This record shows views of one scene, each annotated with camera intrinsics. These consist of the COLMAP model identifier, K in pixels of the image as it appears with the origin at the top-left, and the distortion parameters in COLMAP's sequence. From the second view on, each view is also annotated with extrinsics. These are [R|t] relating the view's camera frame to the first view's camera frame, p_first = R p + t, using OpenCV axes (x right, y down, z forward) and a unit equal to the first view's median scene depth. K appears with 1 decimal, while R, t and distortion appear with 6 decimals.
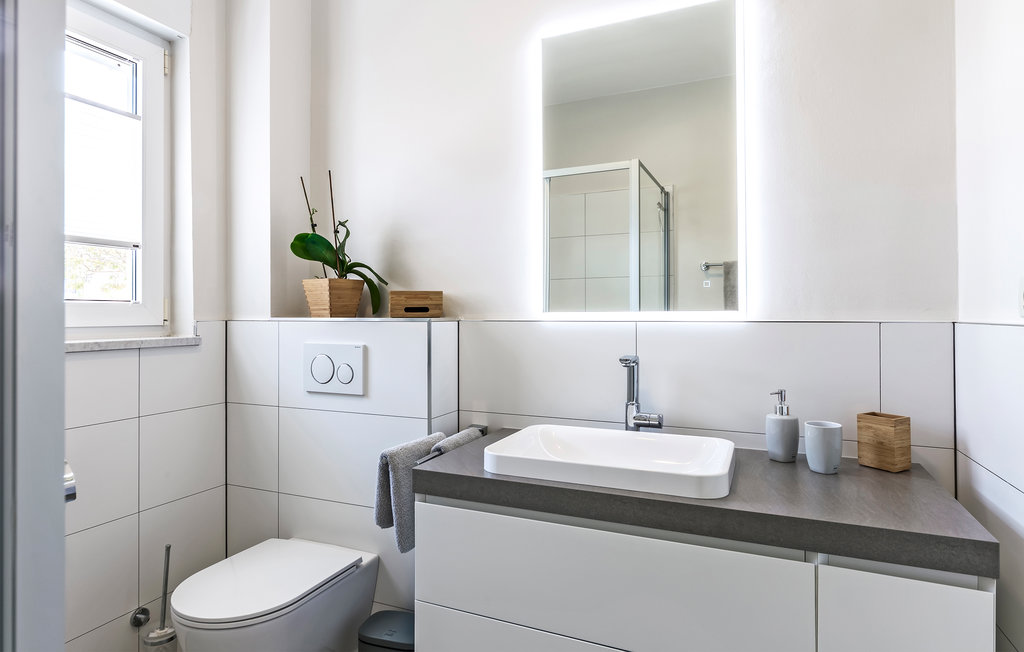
lens RADIAL K [[564.7, 0, 503.2], [0, 564.7, 307.6], [0, 0, 1]] dist [-0.000853, 0.000466]
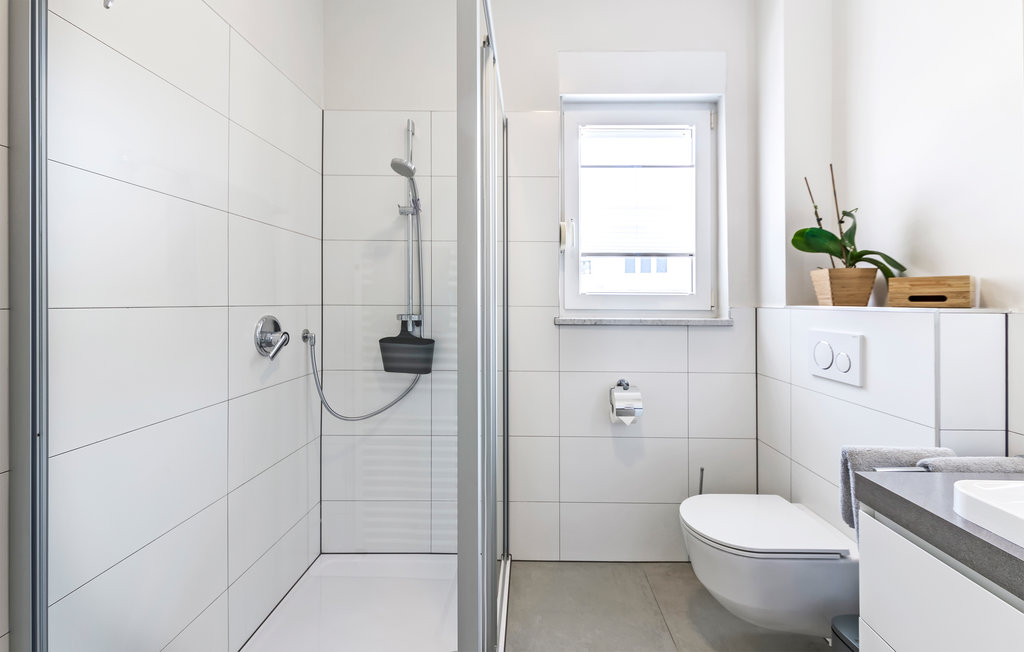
lens RADIAL K [[429.0, 0, 526.7], [0, 429.0, 301.2], [0, 0, 1]] dist [0.000026, -0.000199]
pose [[0.396992, 0.003477, -0.917816, 0.192874], [0.003852, 0.999978, 0.005454, 0.001786], [0.917814, -0.005700, 0.396970, 0.173771]]
